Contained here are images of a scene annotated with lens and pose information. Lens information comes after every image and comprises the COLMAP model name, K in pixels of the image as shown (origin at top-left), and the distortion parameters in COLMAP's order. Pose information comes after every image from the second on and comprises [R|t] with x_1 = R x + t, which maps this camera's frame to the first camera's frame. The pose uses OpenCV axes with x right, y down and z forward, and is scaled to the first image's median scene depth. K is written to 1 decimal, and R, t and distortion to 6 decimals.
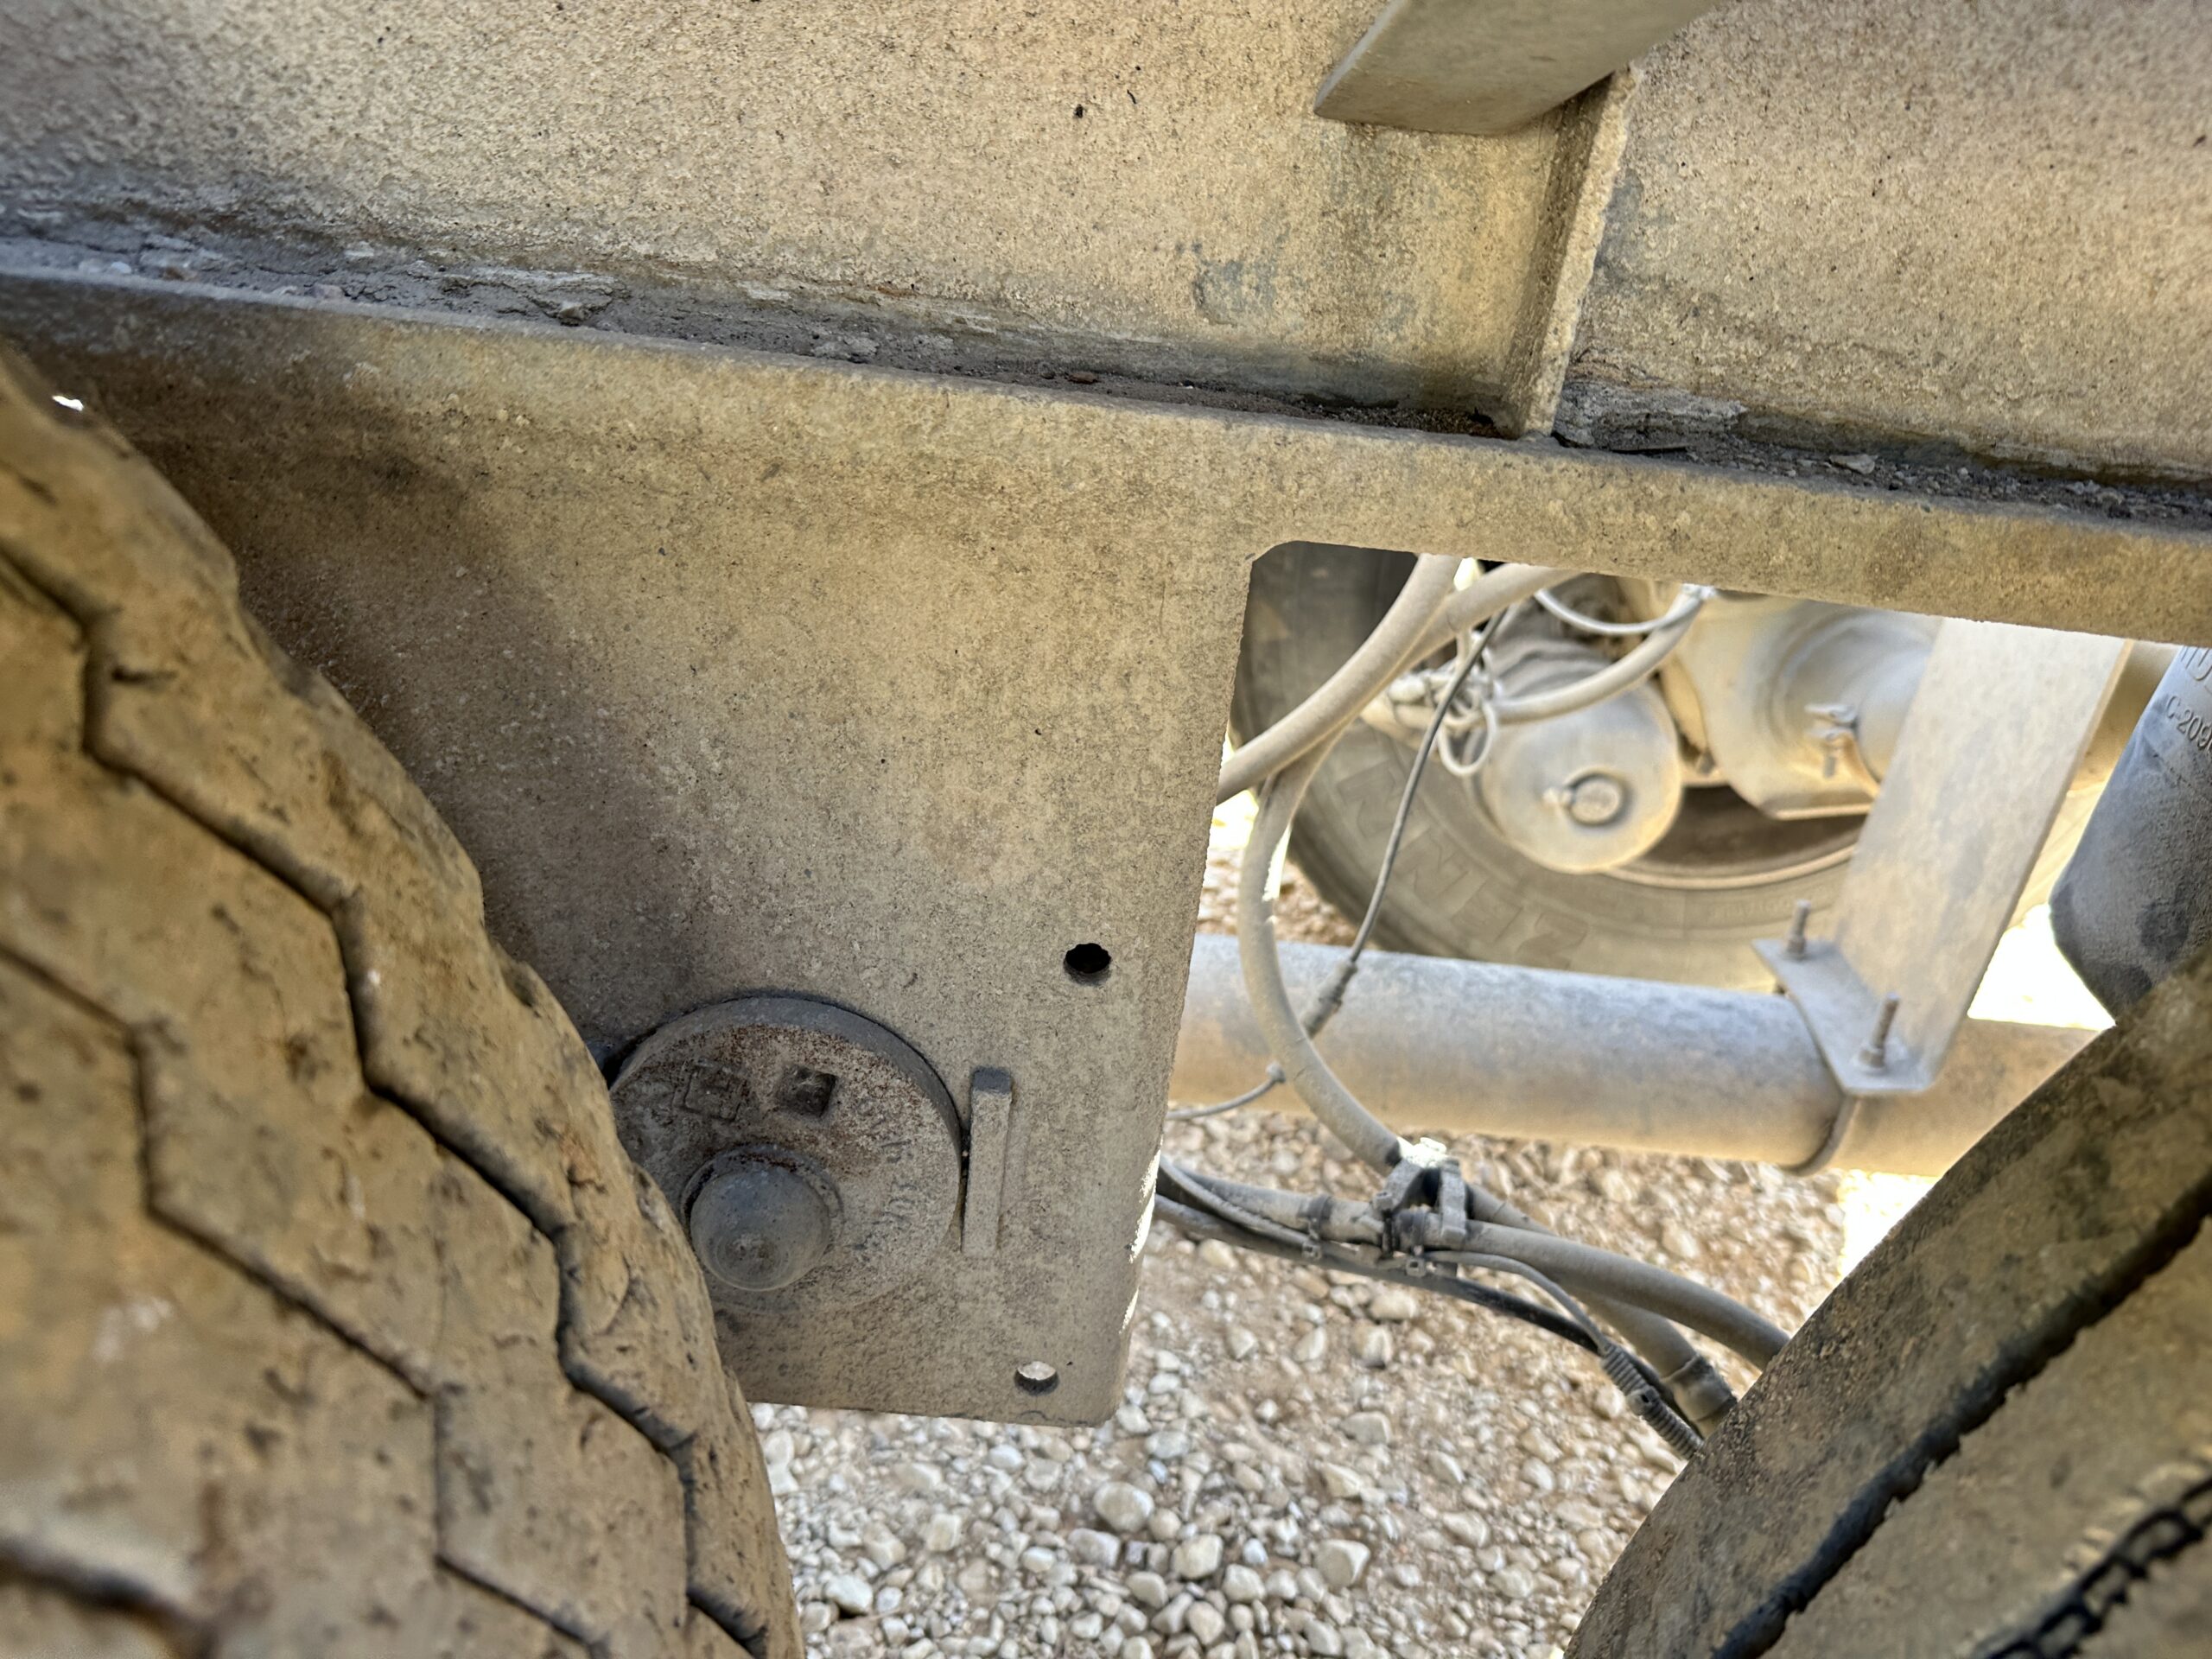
lens RADIAL K [[1594.9, 0, 1099.0], [0, 1594.9, 843.2], [0, 0, 1]] dist [0.071264, -0.087900]
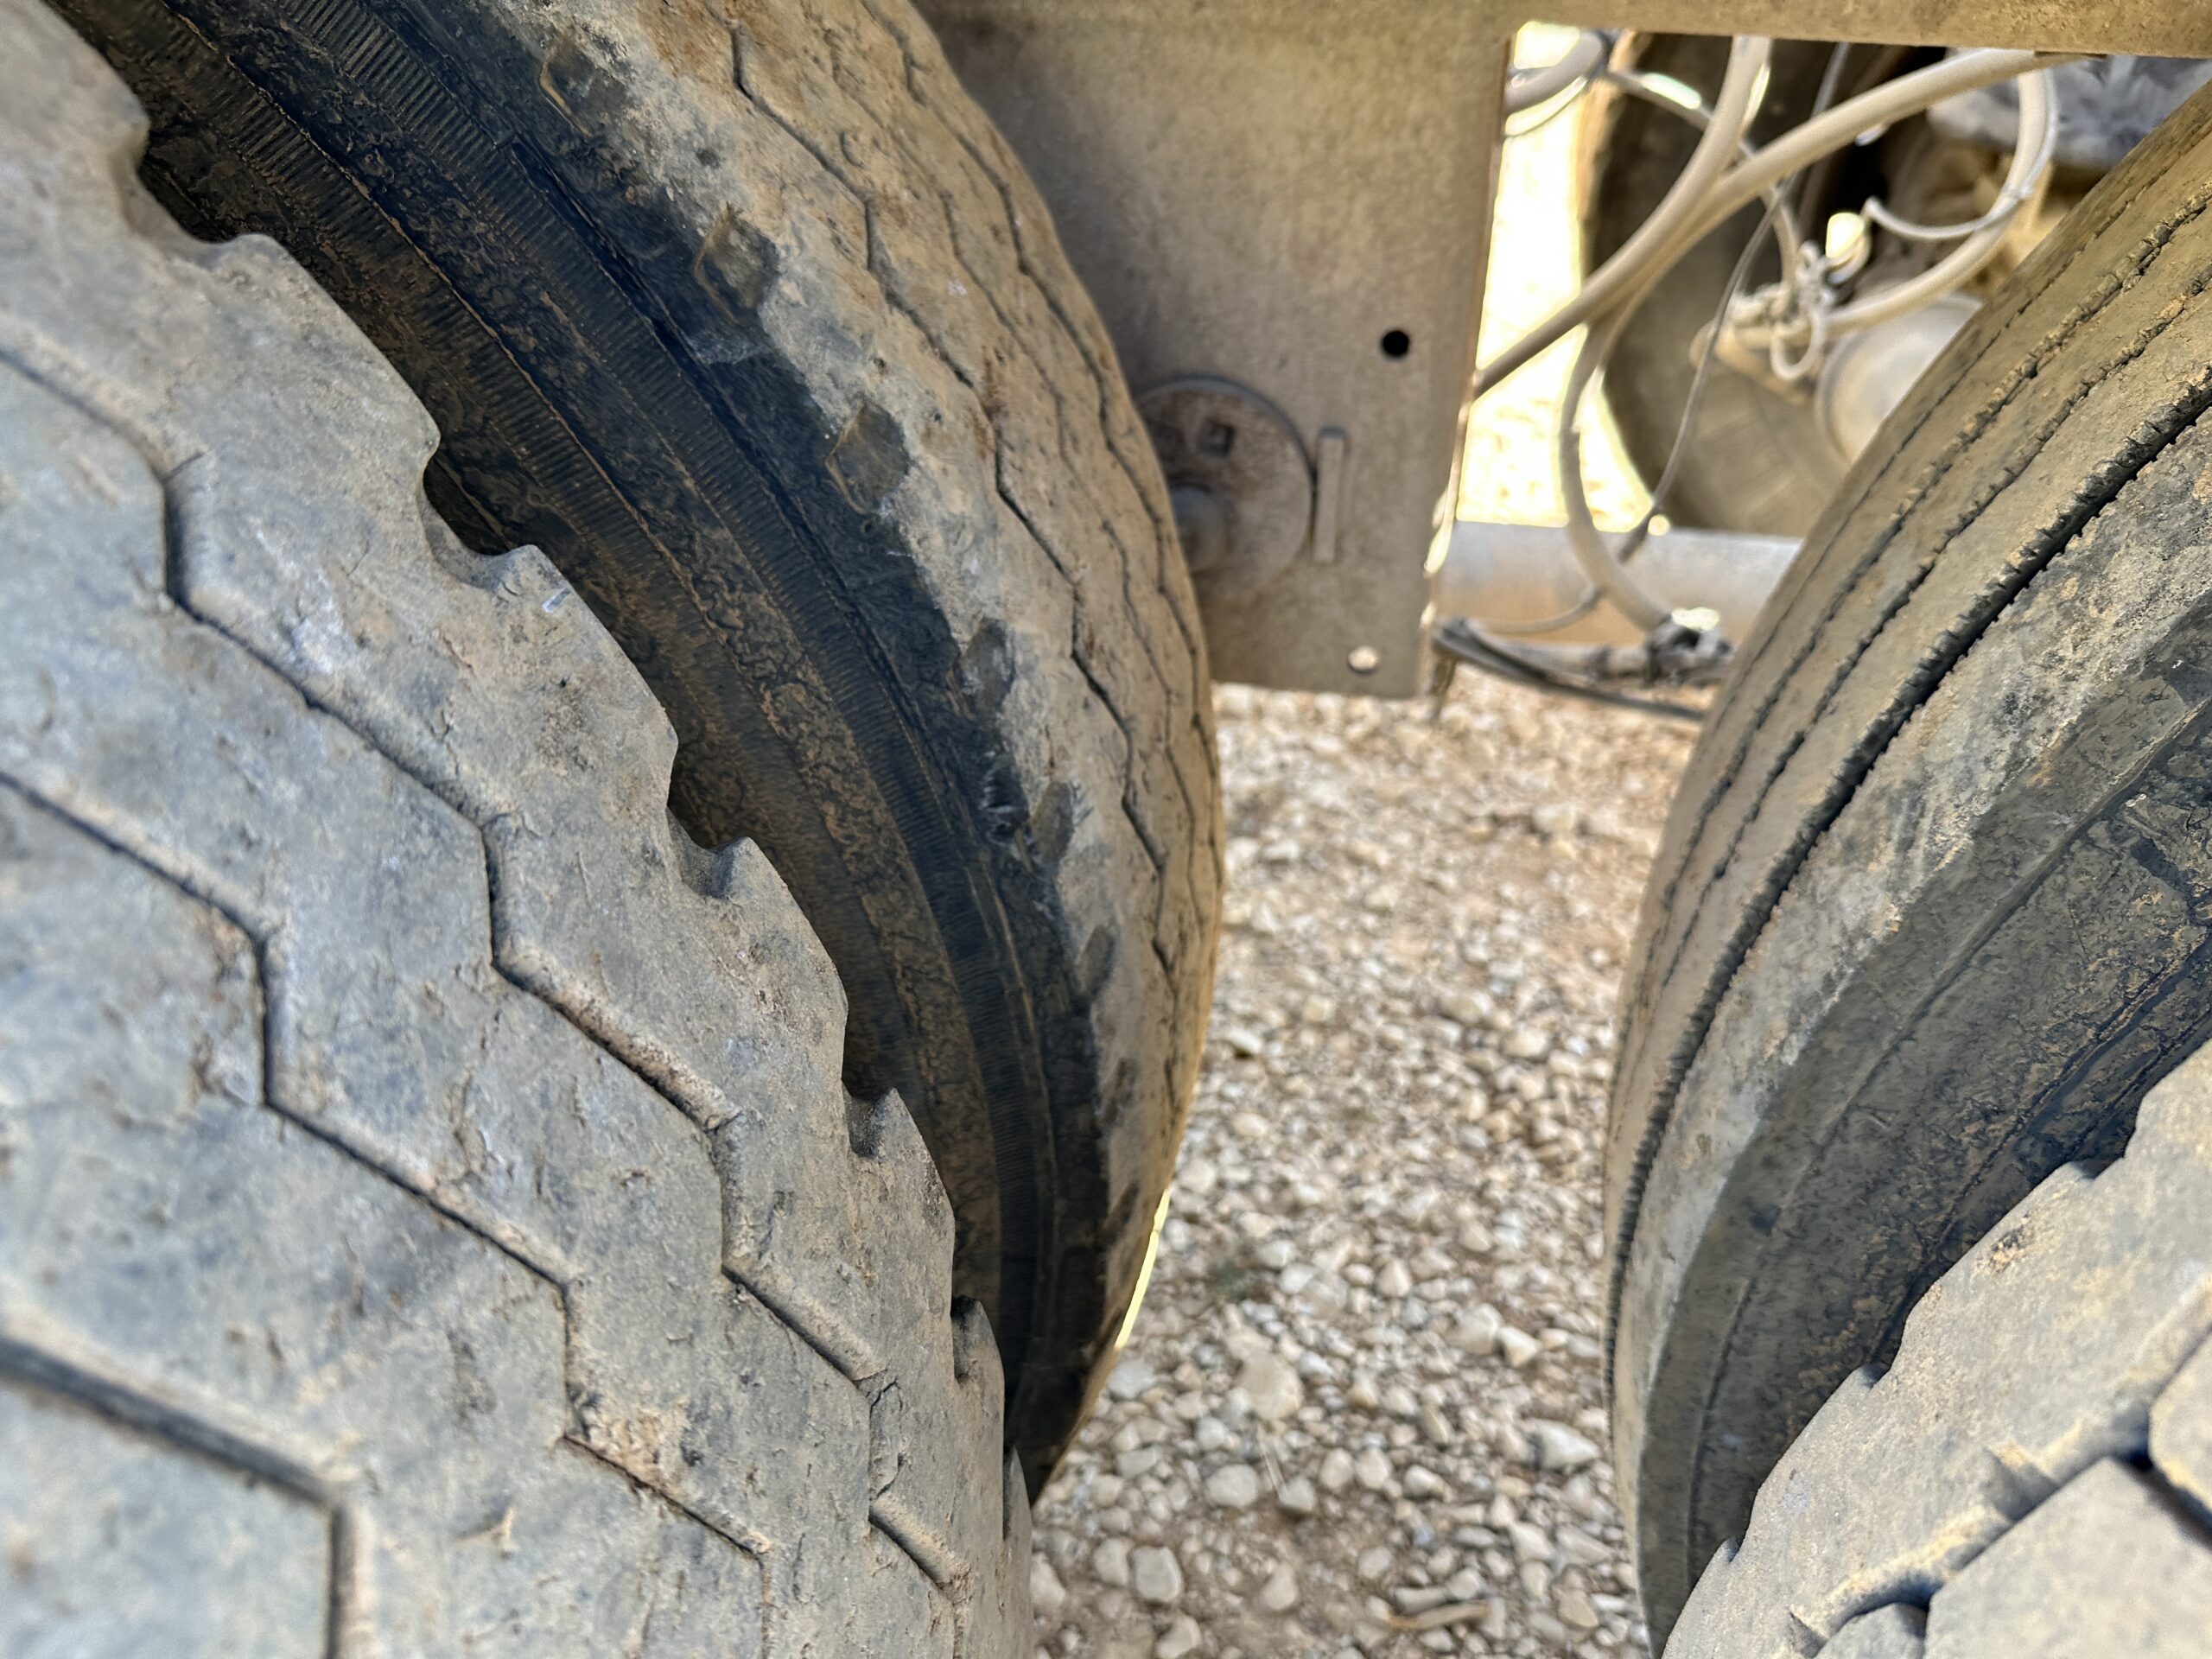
lens RADIAL K [[1594.9, 0, 1113.2], [0, 1594.9, 820.9], [0, 0, 1]] dist [0.071264, -0.087900]
pose [[0.971490, 0.021783, -0.236077, 0.042338], [0.004743, 0.993785, 0.111215, 0.144269], [0.237033, -0.109164, 0.965349, -0.249129]]
